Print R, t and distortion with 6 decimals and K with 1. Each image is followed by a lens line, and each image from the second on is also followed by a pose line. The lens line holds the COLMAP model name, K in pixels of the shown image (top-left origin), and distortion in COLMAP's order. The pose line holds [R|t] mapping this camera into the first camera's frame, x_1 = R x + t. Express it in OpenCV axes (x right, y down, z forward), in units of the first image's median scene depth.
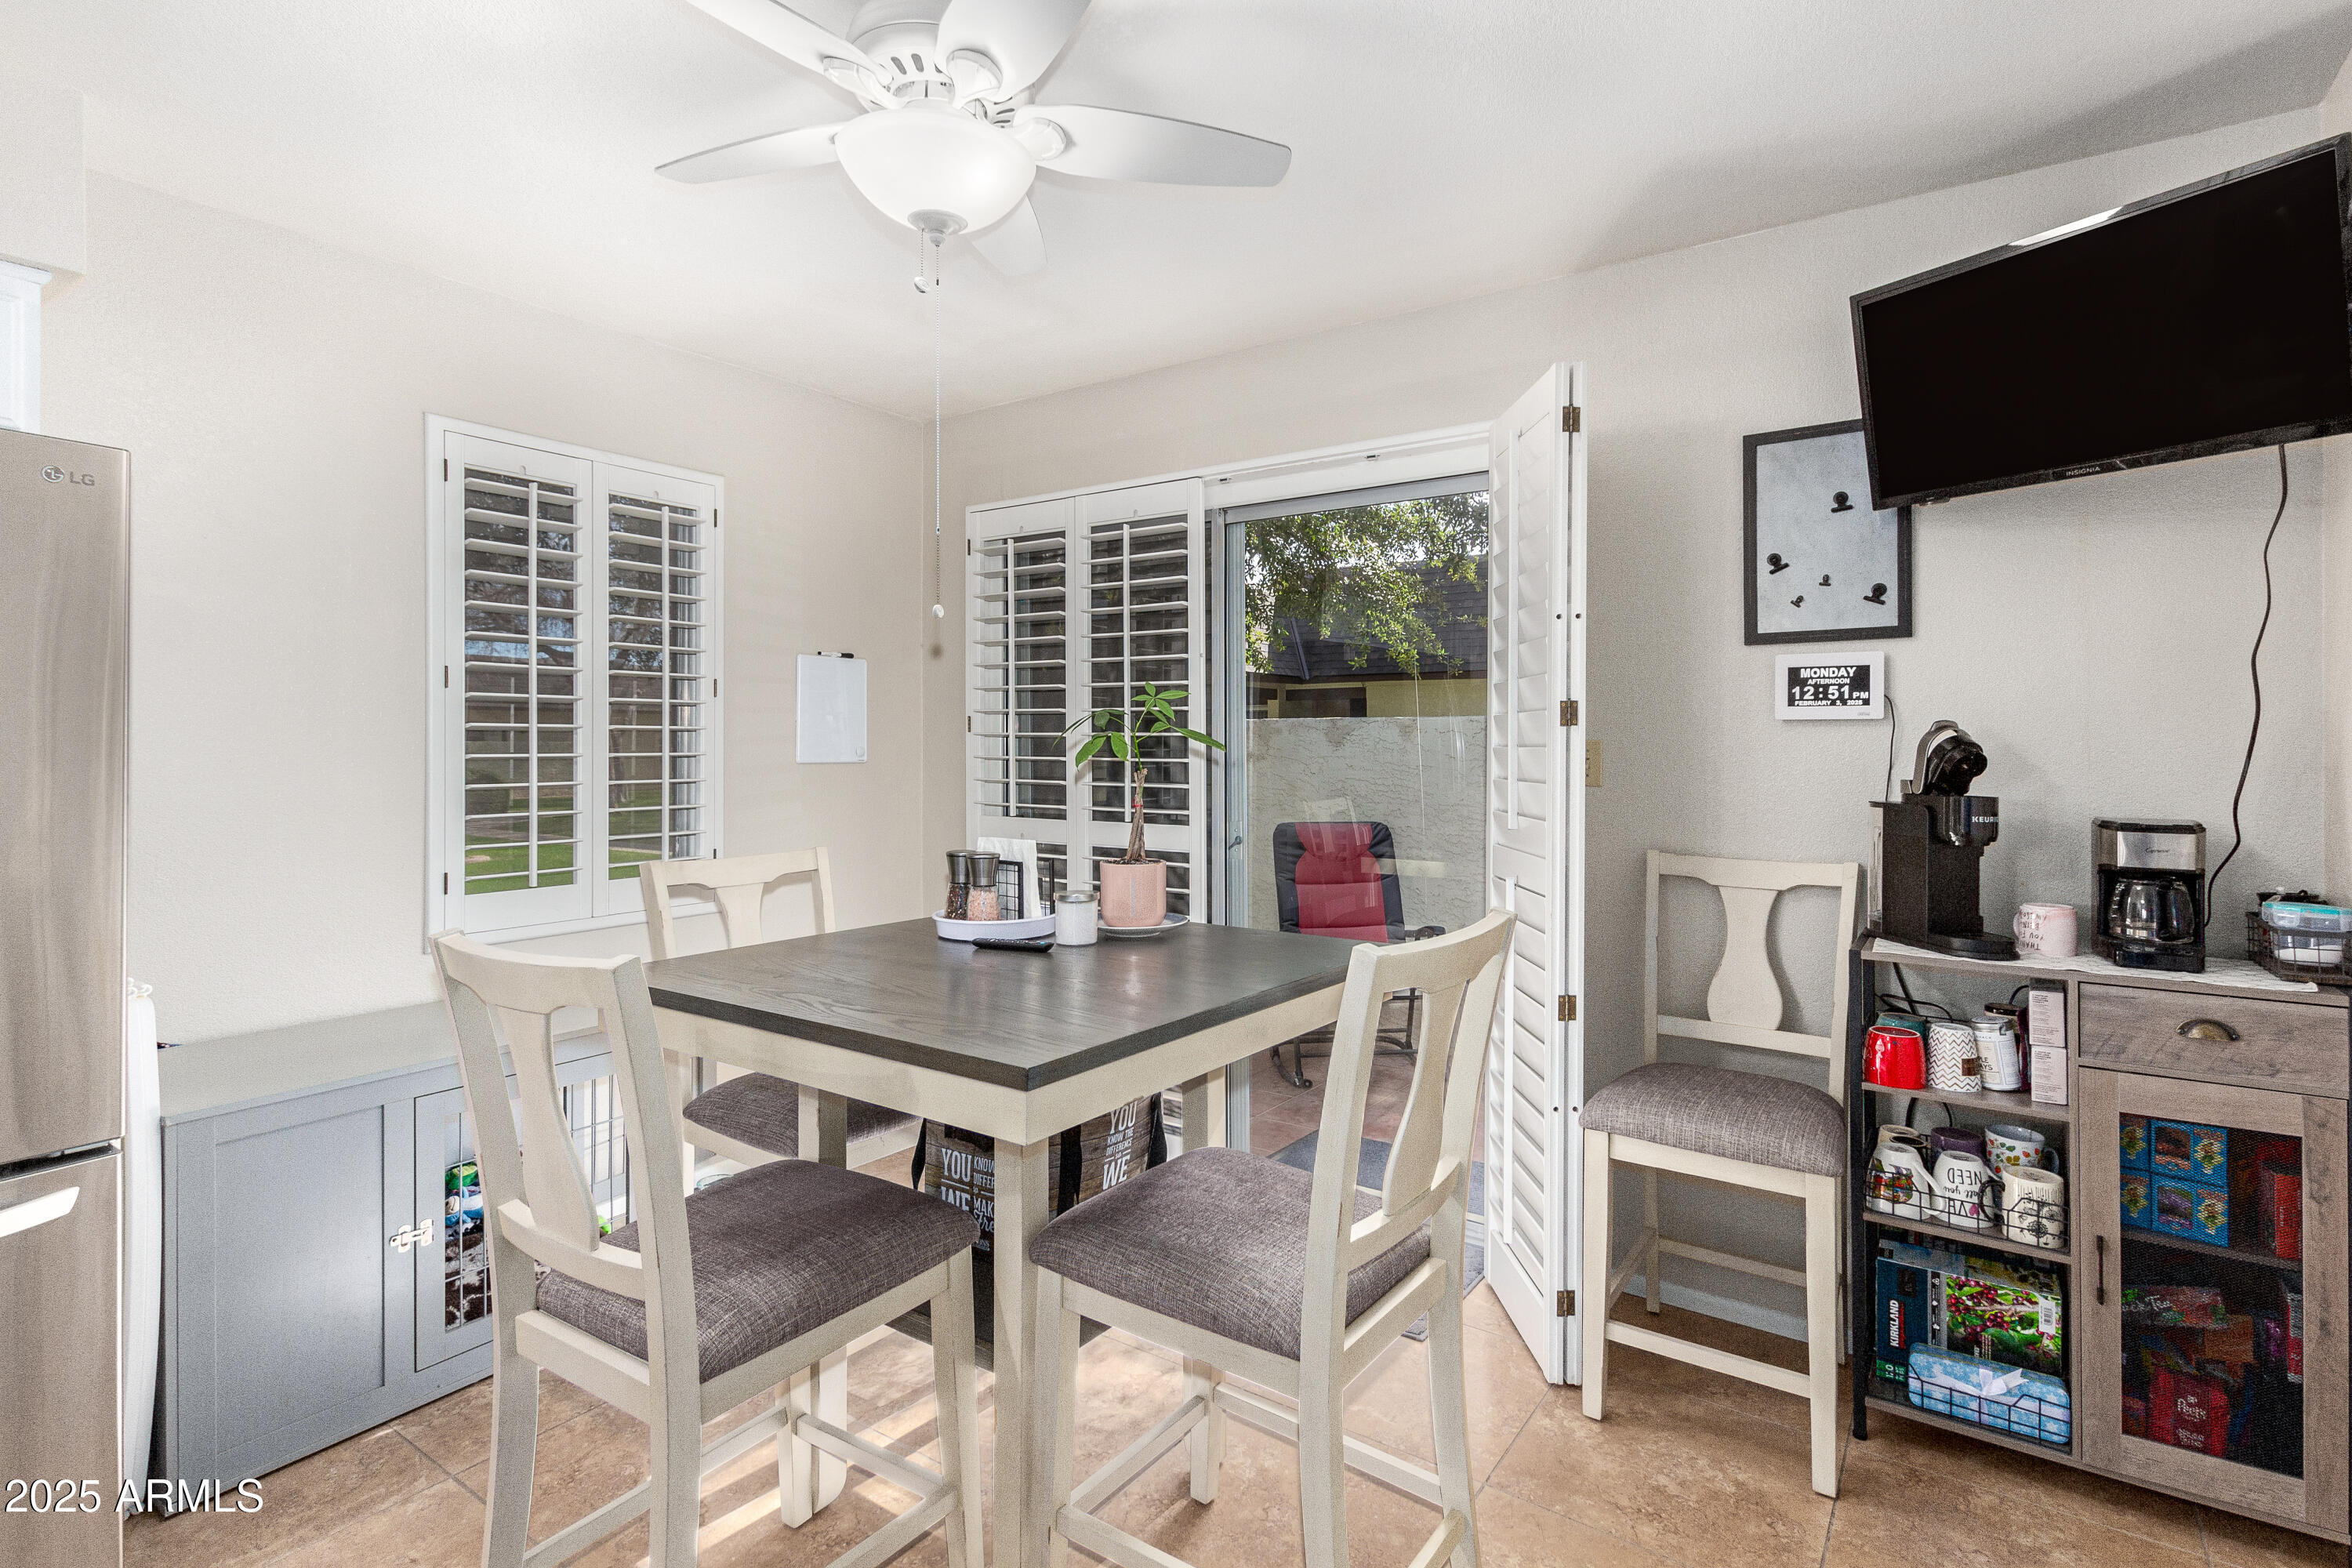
lens RADIAL K [[1115.1, 0, 1204.9], [0, 1115.1, 753.0], [0, 0, 1]] dist [0.010356, -0.000067]
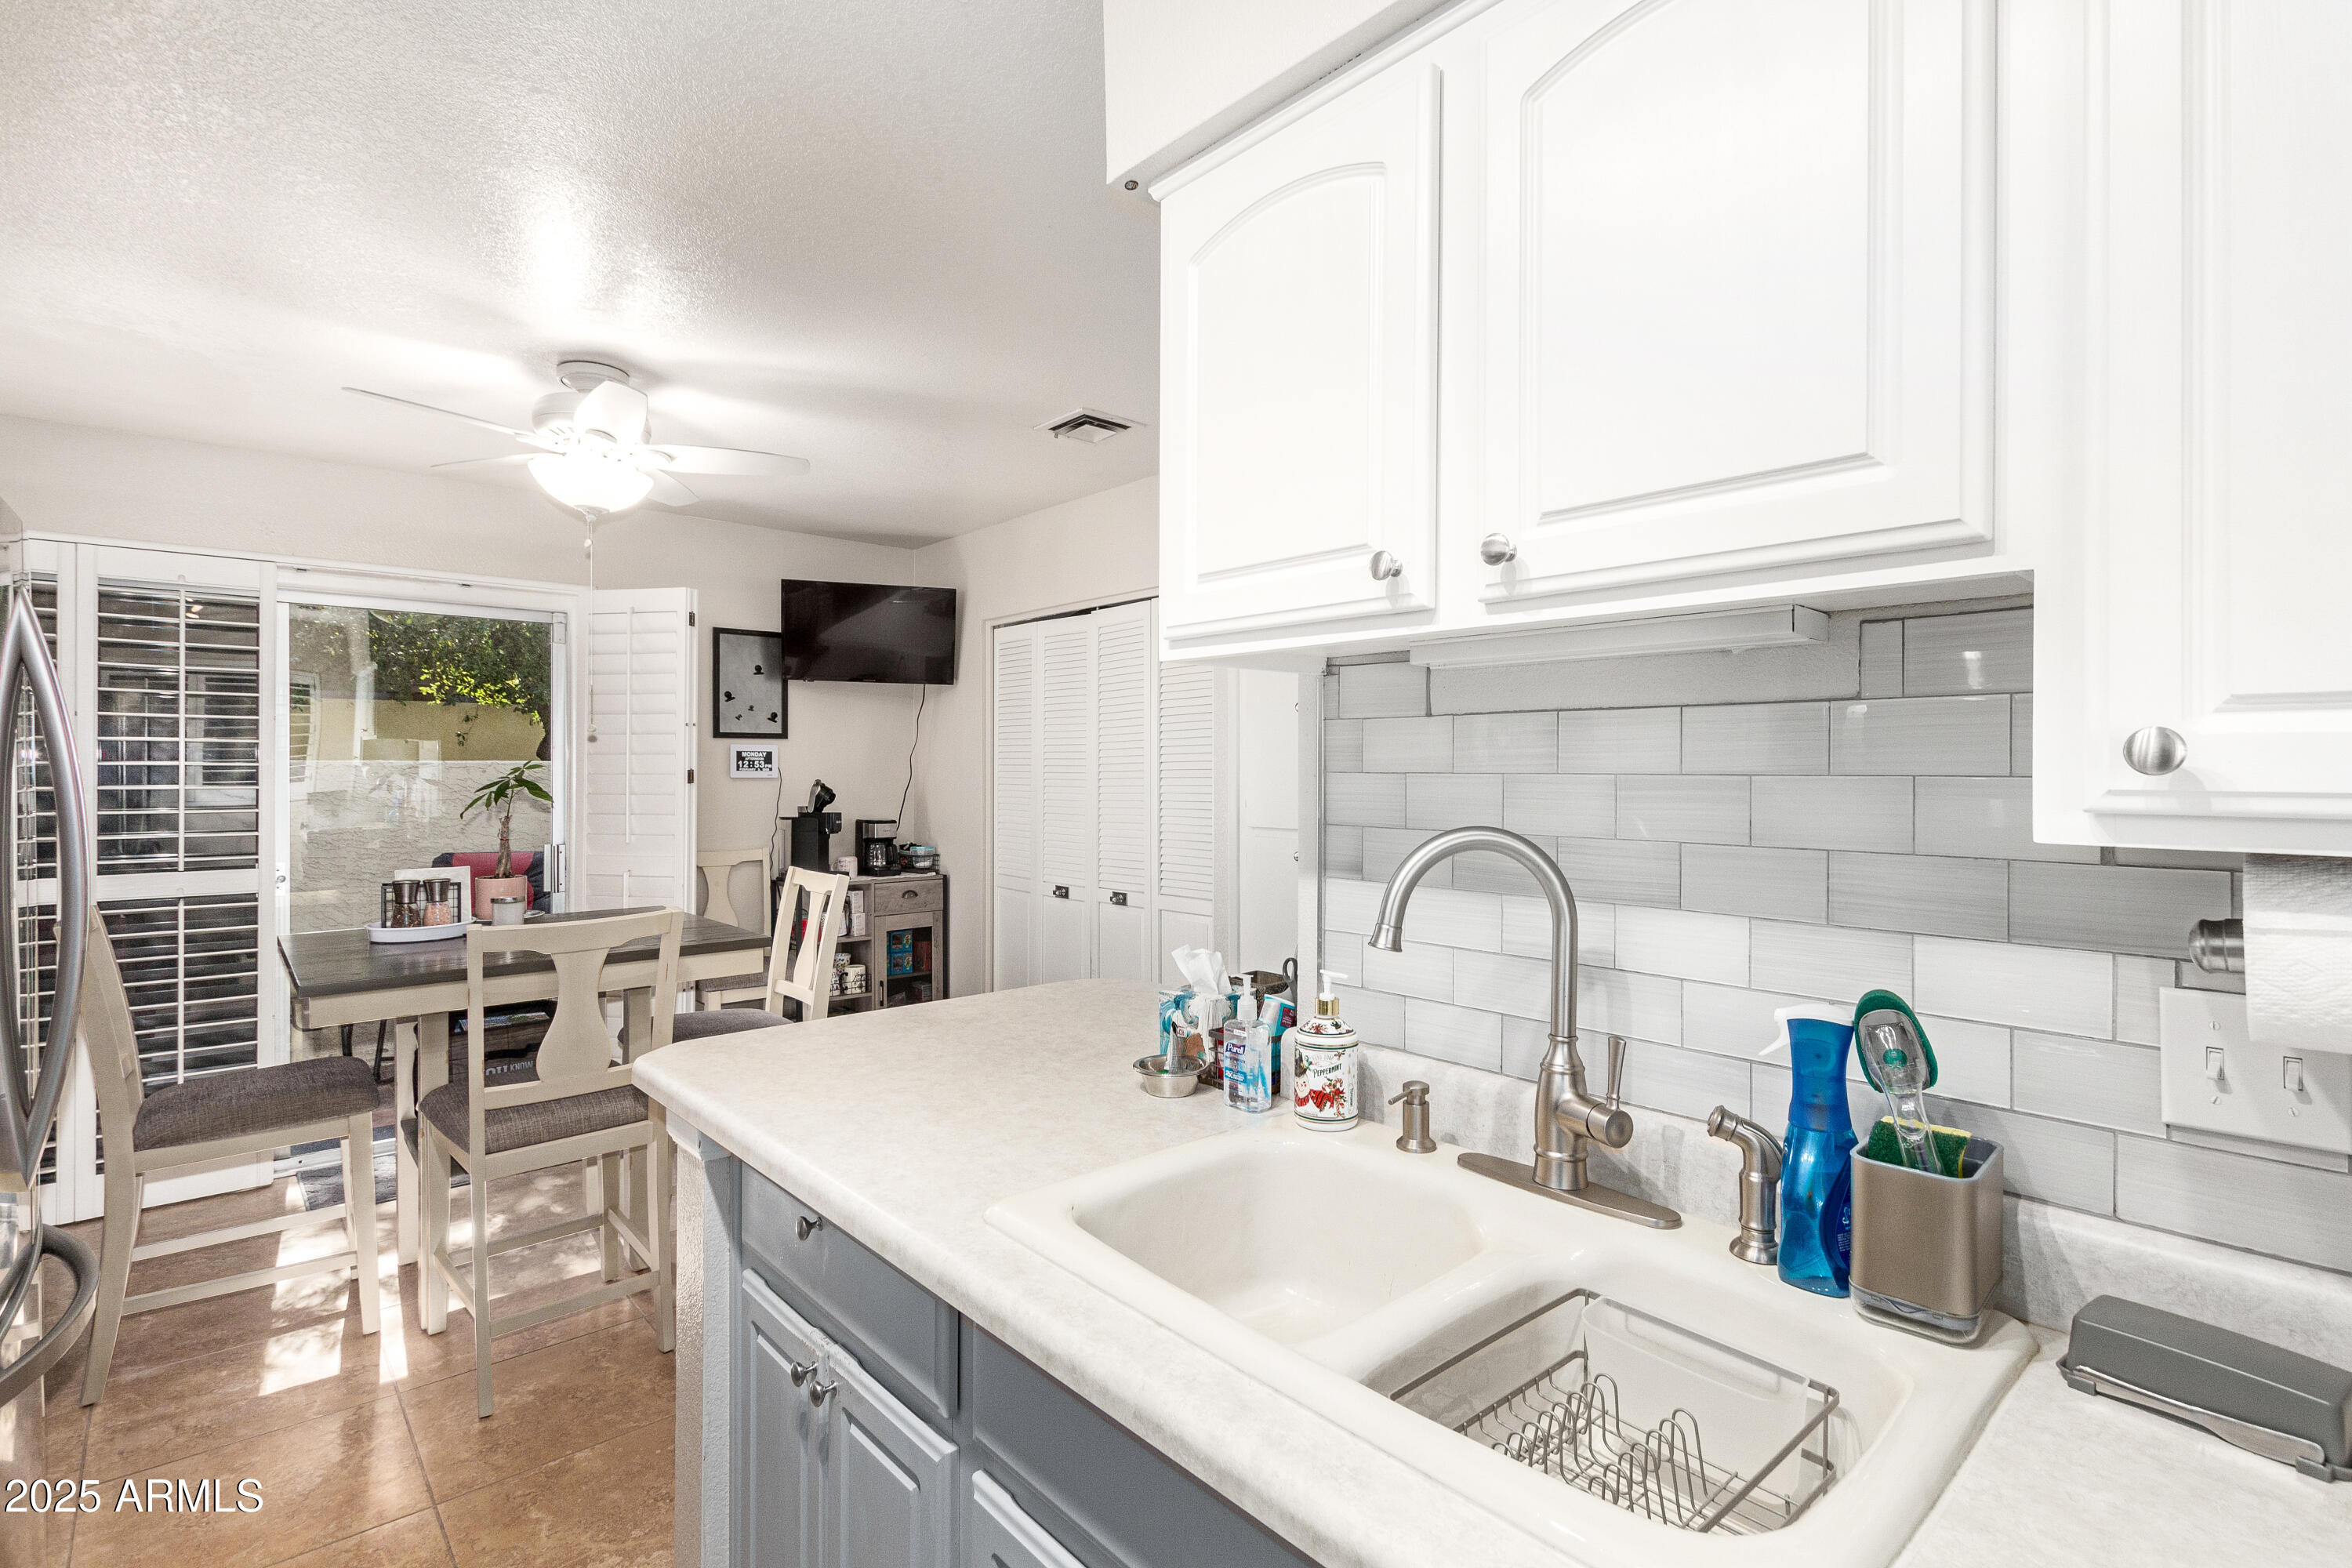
lens RADIAL K [[1115.1, 0, 1183.0], [0, 1115.1, 778.0], [0, 0, 1]] dist [0.010356, -0.000067]
pose [[0.262022, -0.007600, 0.965032, -1.205854], [0.002238, 0.999971, 0.007267, -0.043124], [-0.965059, 0.000255, 0.262032, -0.277170]]
